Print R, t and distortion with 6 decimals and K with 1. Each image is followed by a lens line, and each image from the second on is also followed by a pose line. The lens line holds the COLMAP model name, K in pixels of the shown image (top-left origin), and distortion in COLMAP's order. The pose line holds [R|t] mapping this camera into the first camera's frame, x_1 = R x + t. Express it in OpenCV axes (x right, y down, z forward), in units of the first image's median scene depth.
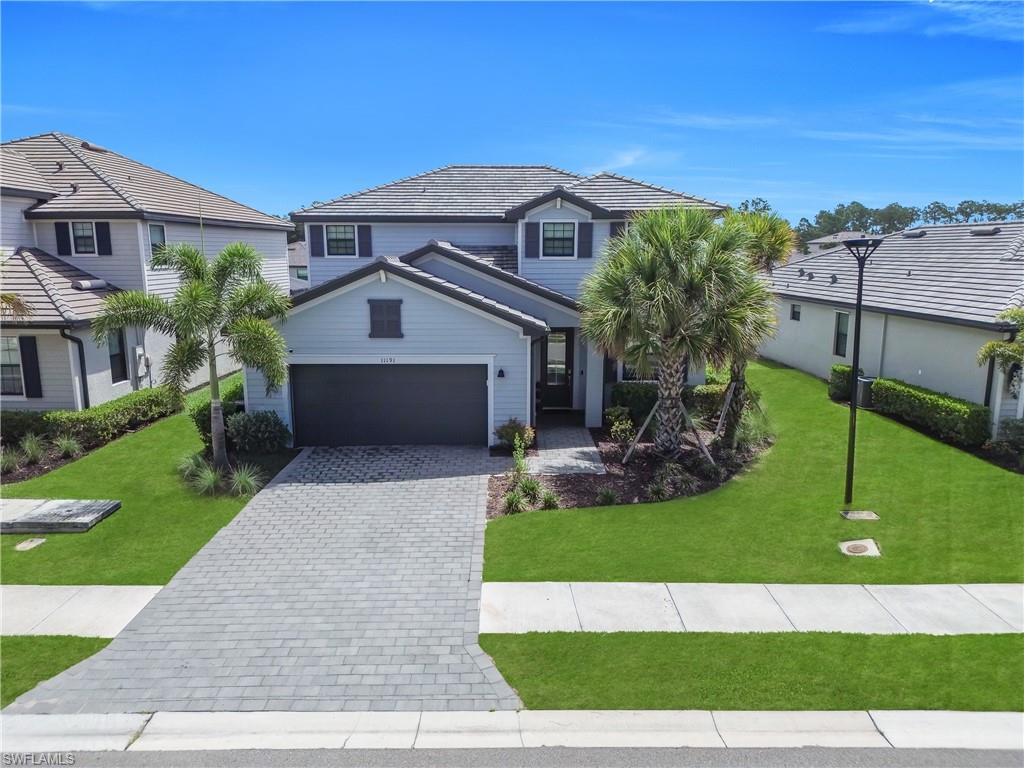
lens RADIAL K [[725.9, 0, 512.0], [0, 725.9, 384.0], [0, 0, 1]] dist [0.018087, -0.001546]
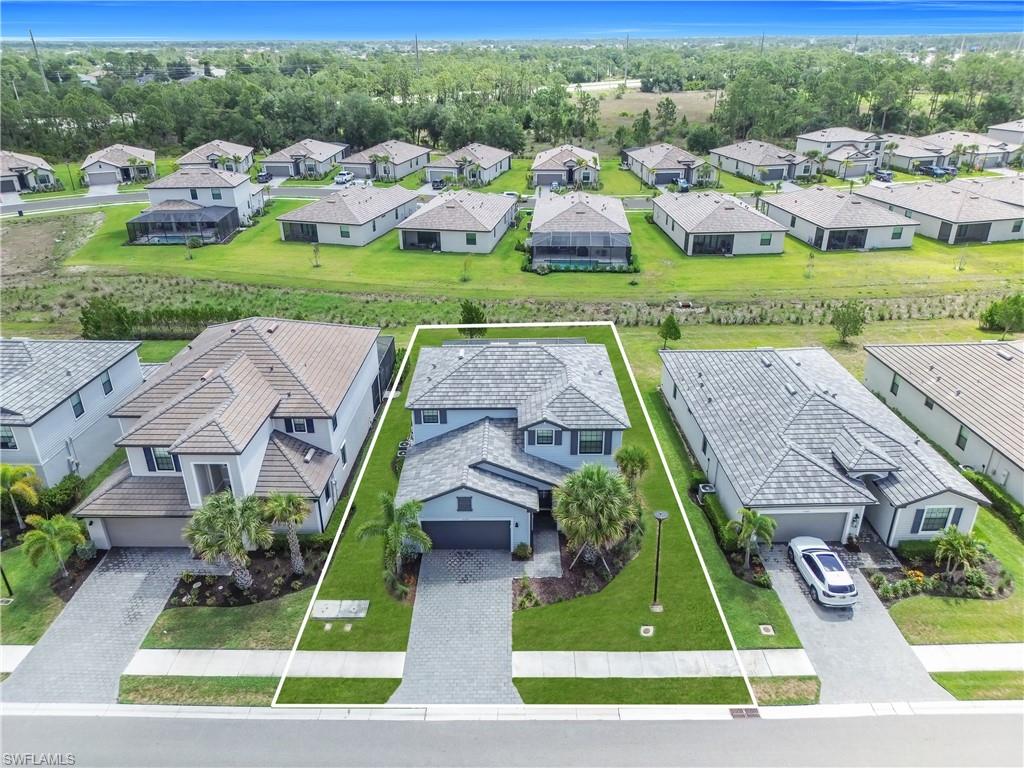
lens RADIAL K [[698.9, 0, 517.9], [0, 698.9, 380.3], [0, 0, 1]] dist [0.001826, -0.000884]
pose [[0.999998, -0.000634, -0.001872, -0.009231], [0.001037, 0.974711, 0.223465, -1.121801], [0.001683, -0.223467, 0.974710, -1.192488]]
